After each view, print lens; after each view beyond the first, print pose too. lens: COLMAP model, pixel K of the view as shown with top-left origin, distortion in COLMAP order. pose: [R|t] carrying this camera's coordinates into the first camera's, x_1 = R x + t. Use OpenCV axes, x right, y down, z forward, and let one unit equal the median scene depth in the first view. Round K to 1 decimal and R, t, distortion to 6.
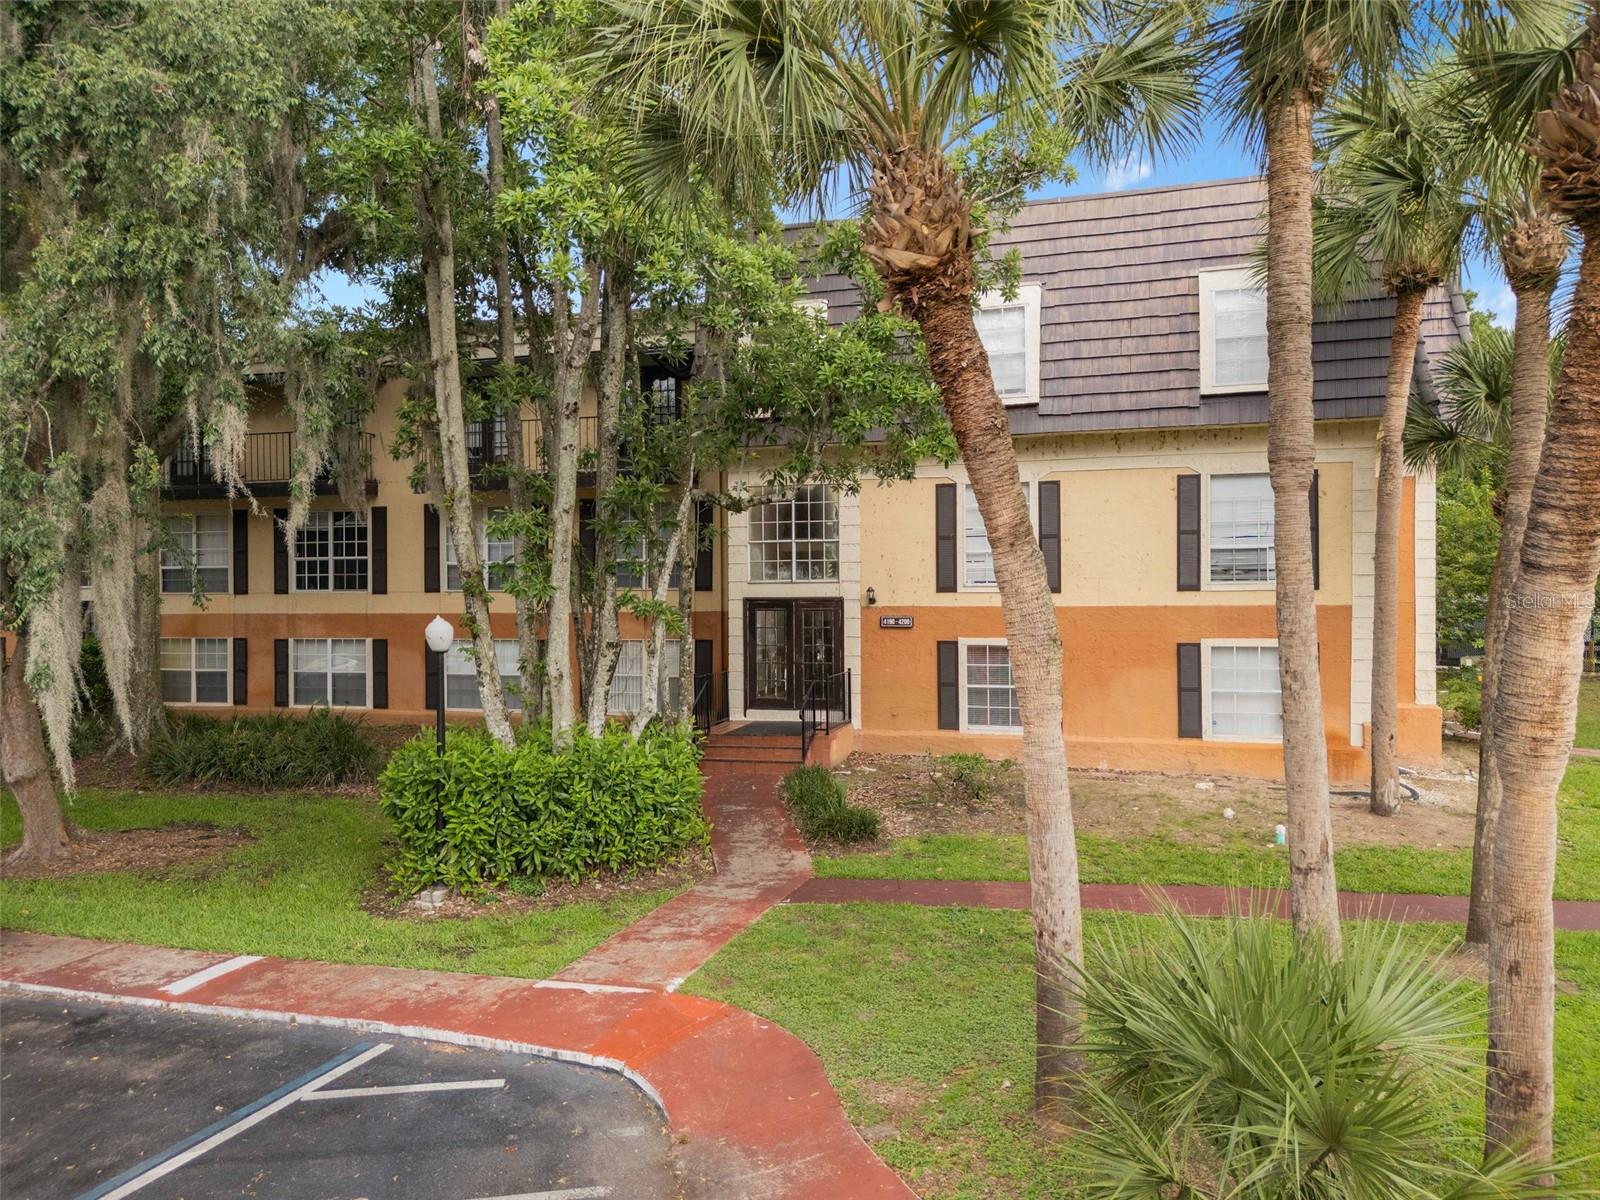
lens RADIAL K [[1169.6, 0, 800.0], [0, 1169.6, 600.0], [0, 0, 1]] dist [0.078557, -0.066061]
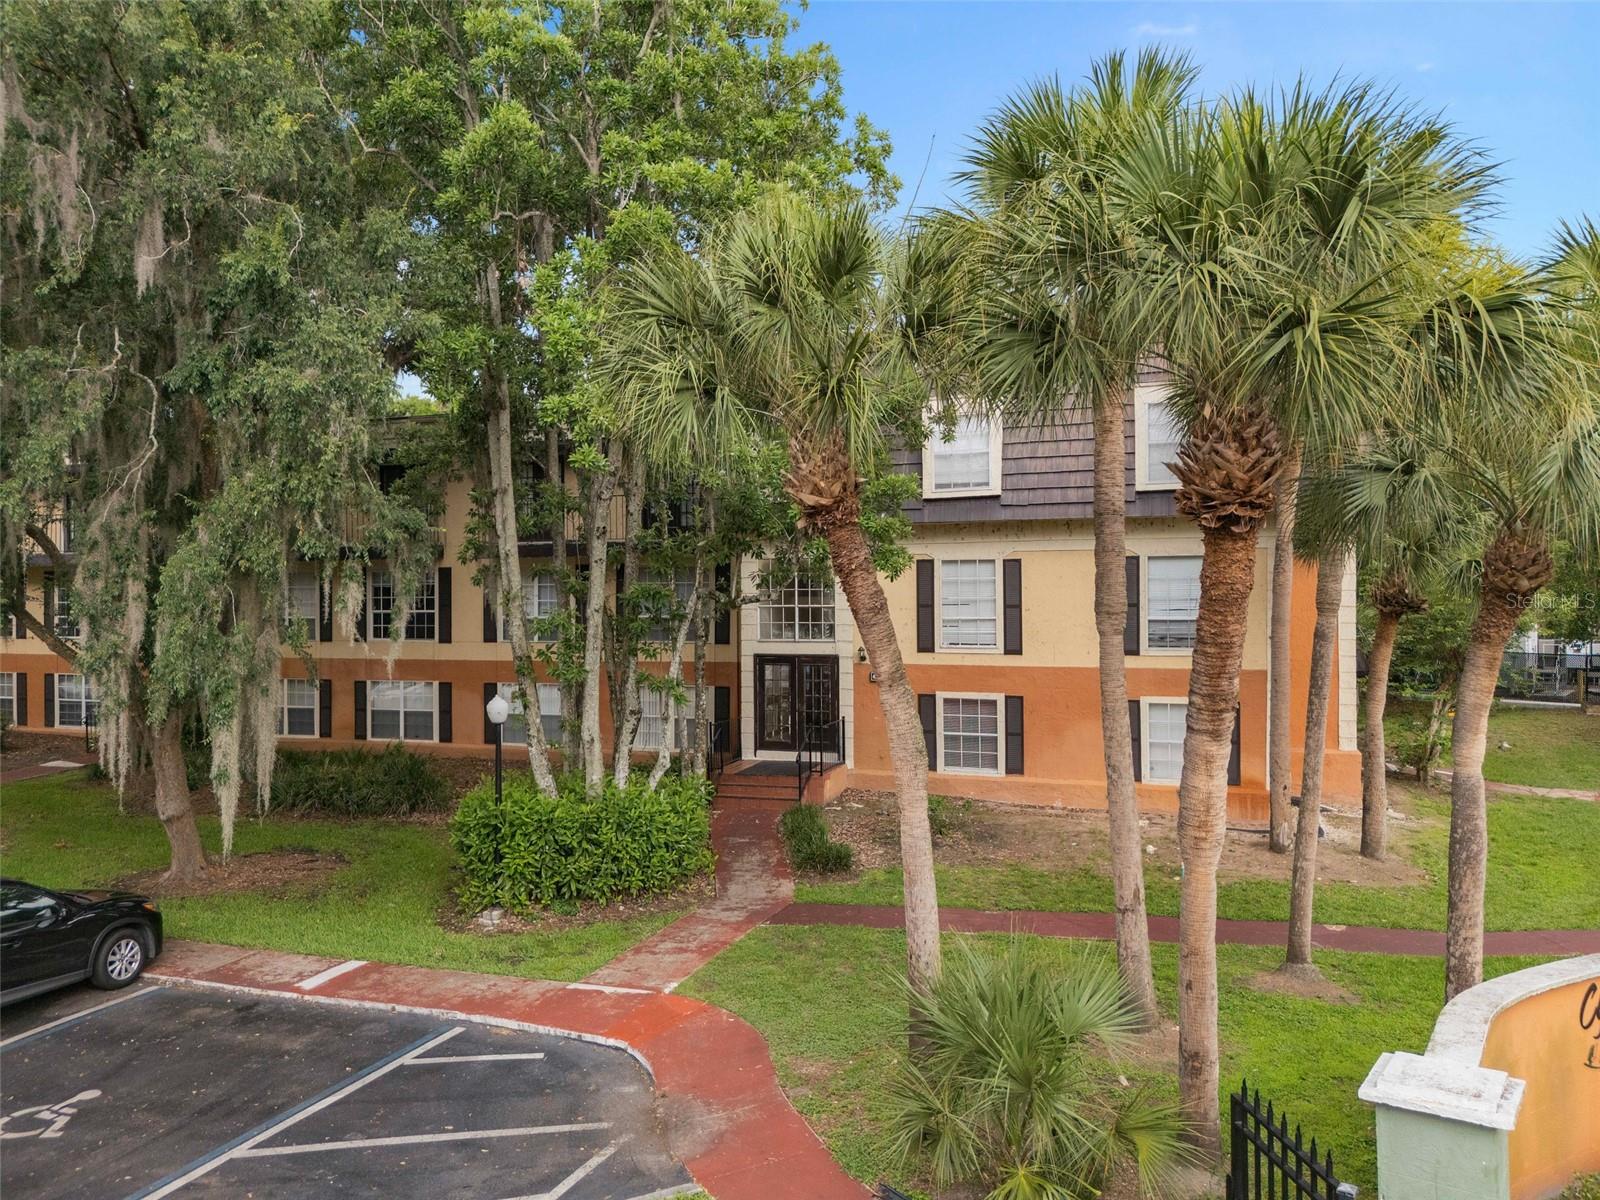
lens RADIAL K [[1169.6, 0, 800.0], [0, 1169.6, 600.0], [0, 0, 1]] dist [0.078557, -0.066061]
pose [[0.999114, 0.000862, -0.042075, 0.074140], [-0.000912, 0.999999, -0.001180, -0.087077], [0.042074, 0.001217, 0.999114, -0.257082]]
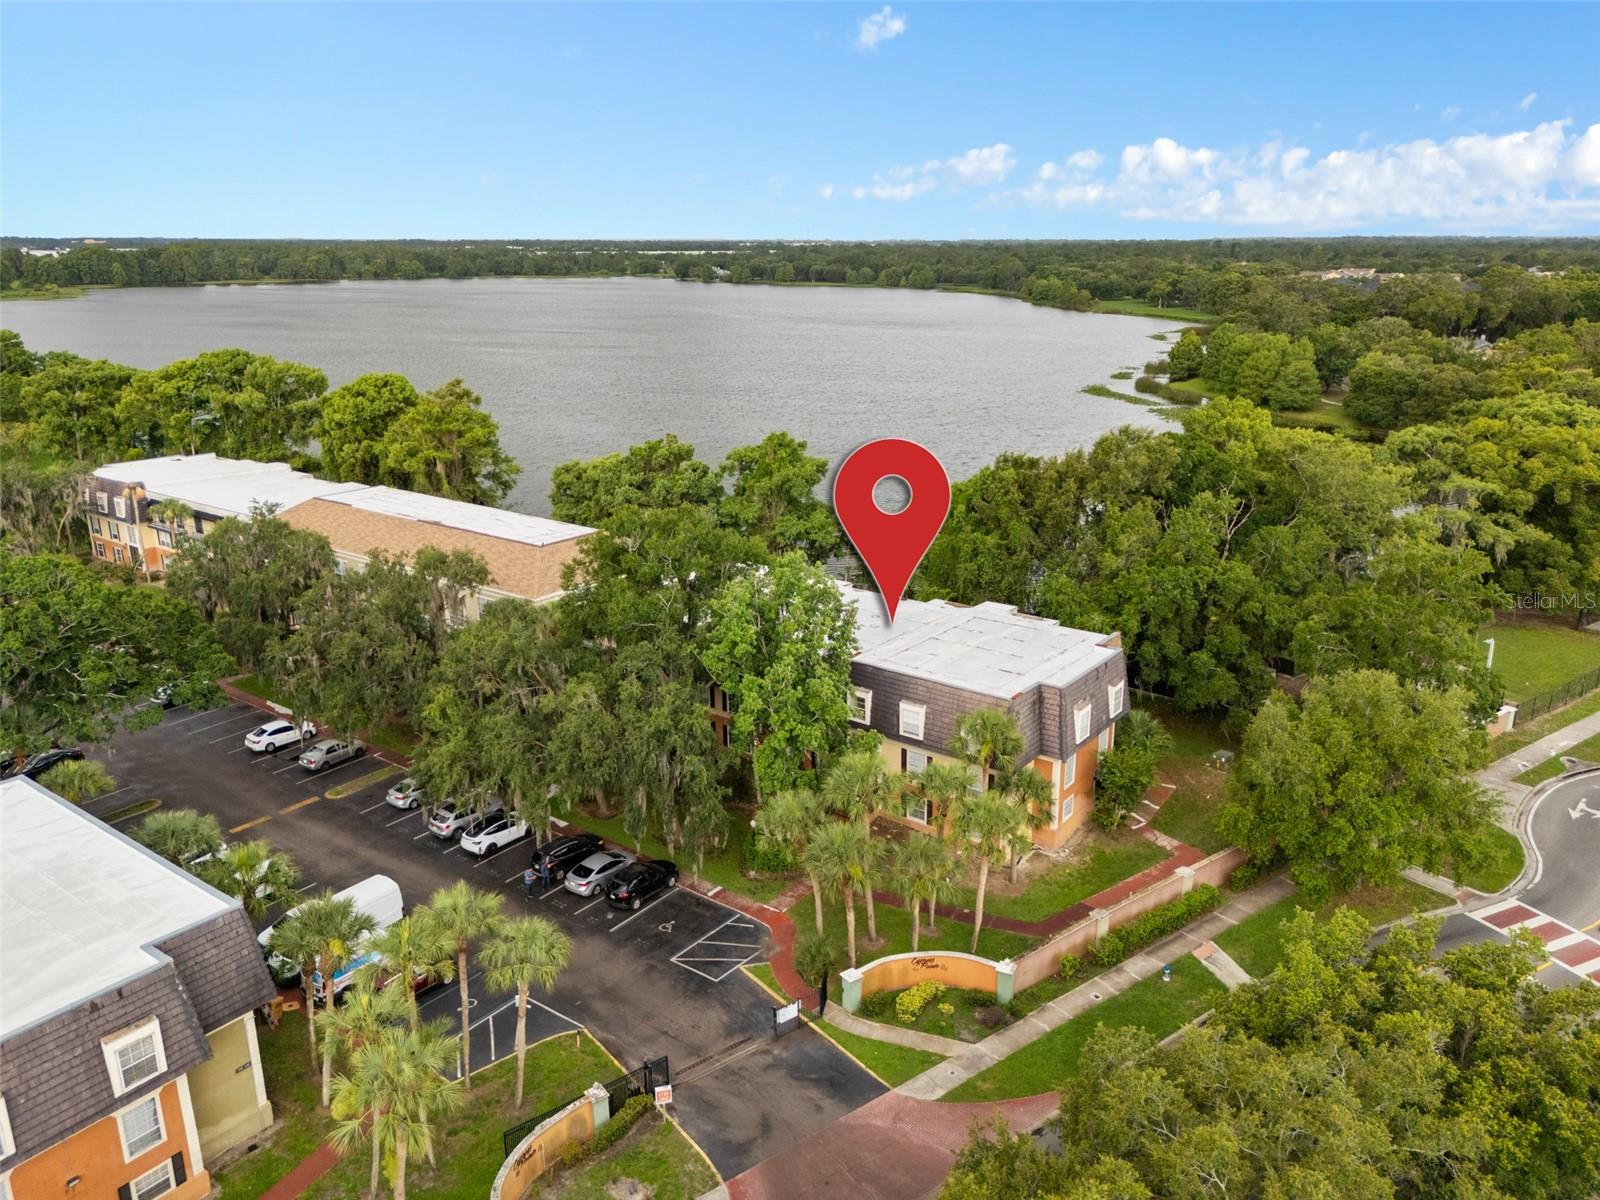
lens RADIAL K [[1169.6, 0, 800.0], [0, 1169.6, 600.0], [0, 0, 1]] dist [0.078557, -0.066061]
pose [[0.938001, 0.096255, -0.333000, 1.383740], [0.008220, 0.954224, 0.298978, -2.272472], [0.346535, -0.283179, 0.894272, -2.968473]]
